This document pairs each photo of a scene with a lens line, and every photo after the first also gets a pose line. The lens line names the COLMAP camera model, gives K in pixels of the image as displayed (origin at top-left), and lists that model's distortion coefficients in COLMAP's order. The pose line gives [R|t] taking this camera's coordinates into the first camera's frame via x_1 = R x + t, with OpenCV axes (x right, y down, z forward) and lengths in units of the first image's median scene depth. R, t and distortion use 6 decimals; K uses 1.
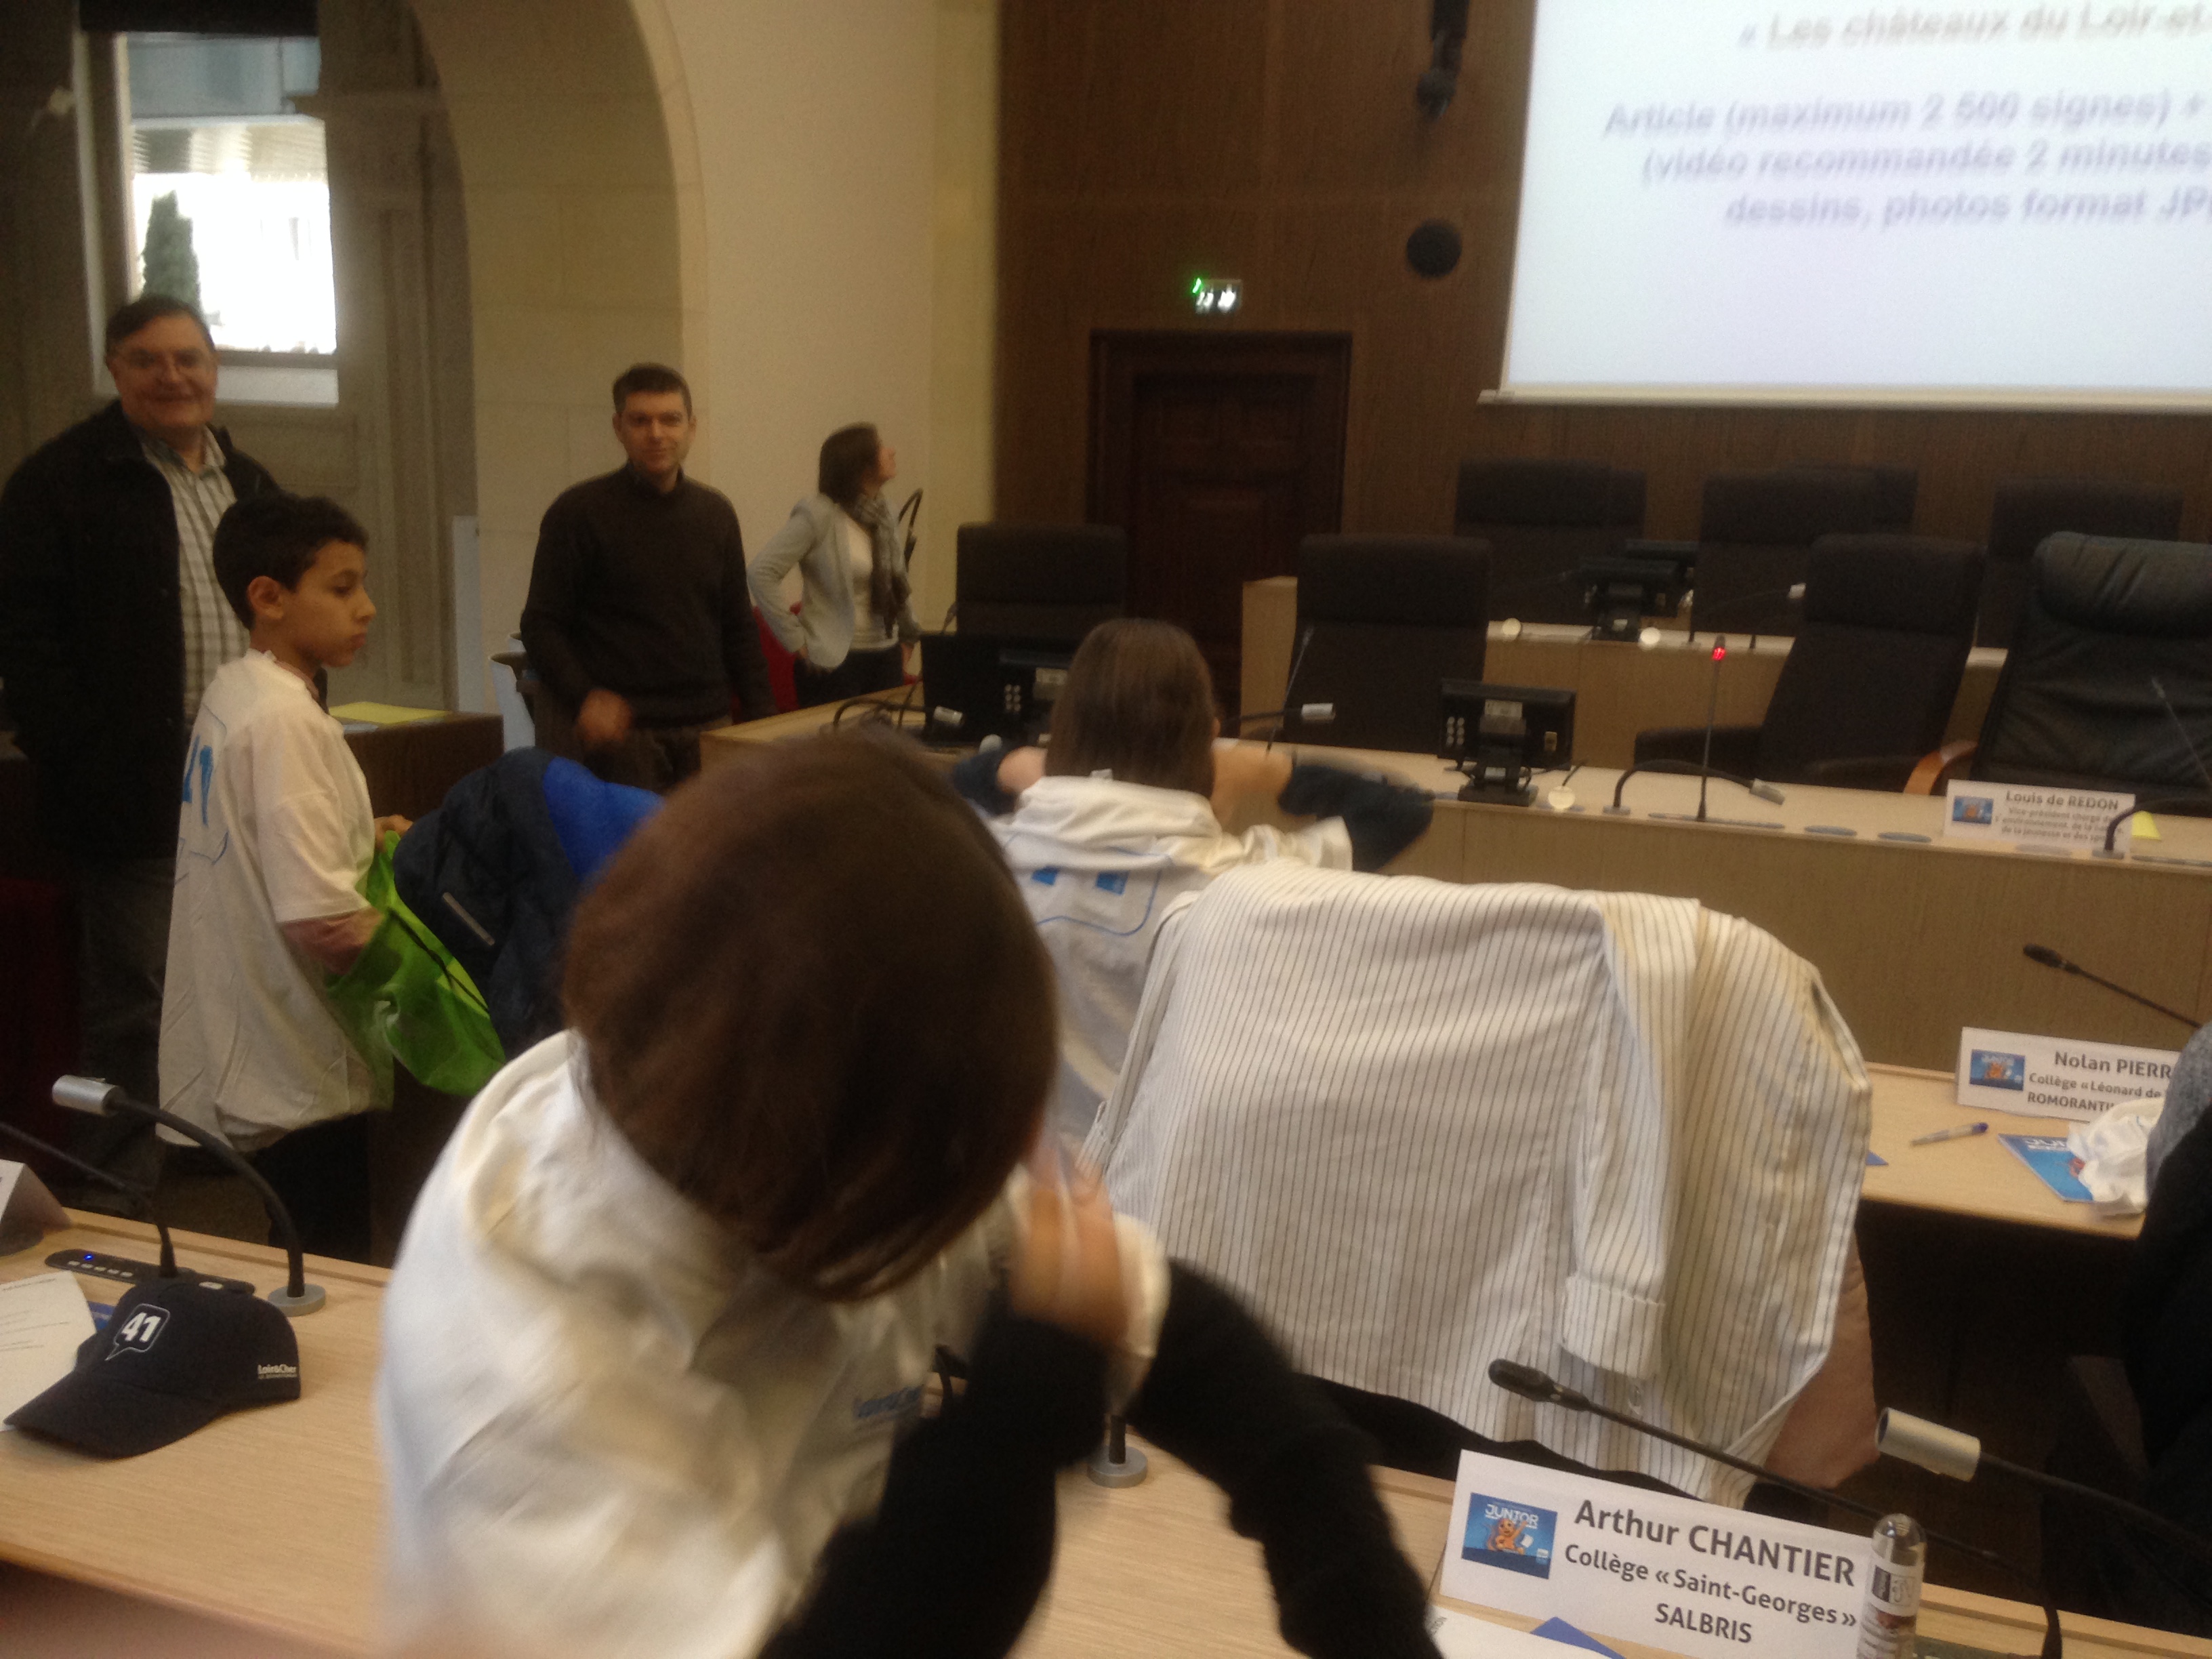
lens RADIAL K [[1918.6, 0, 1115.0], [0, 1918.6, 845.9], [0, 0, 1]] dist [0.112808, -0.173787]
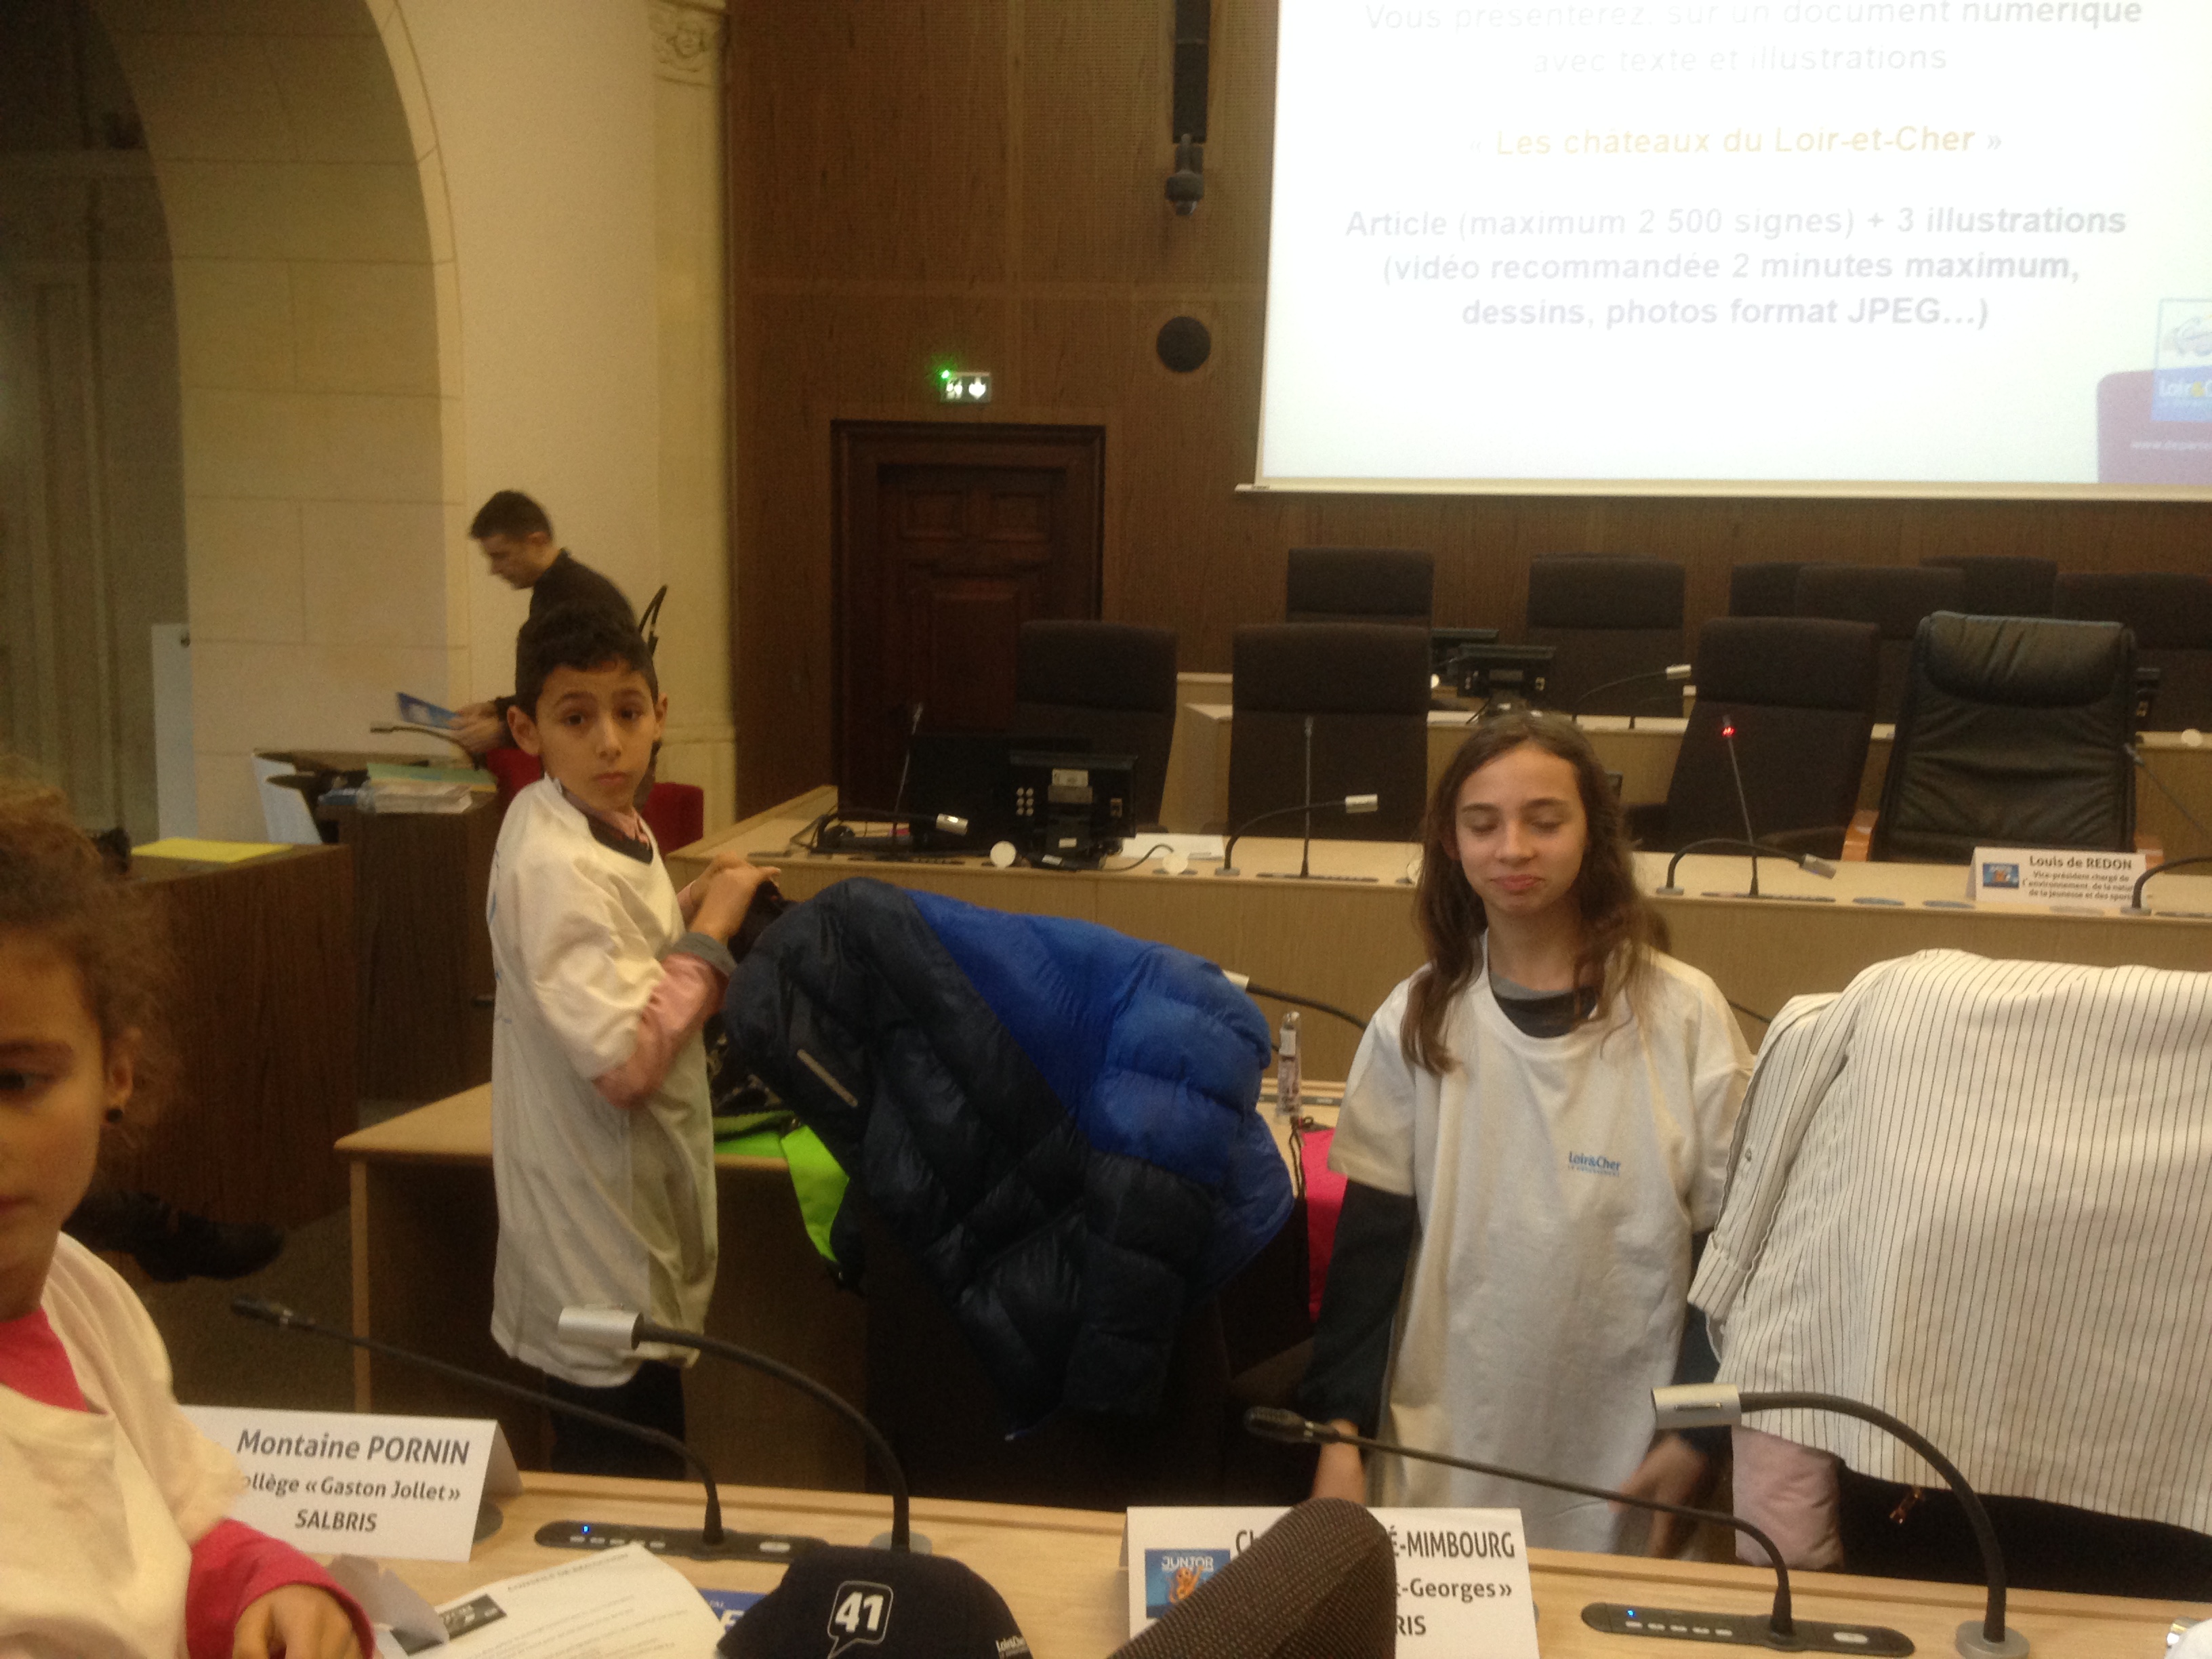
lens RADIAL K [[1962.0, 0, 1109.5], [0, 1962.0, 817.4], [0, 0, 1]] dist [0.148872, -0.270556]
pose [[0.974181, -0.040058, 0.222185, -0.152745], [0.054372, 0.996795, -0.058686, -0.007340], [-0.219122, 0.069251, 0.973237, 0.040310]]
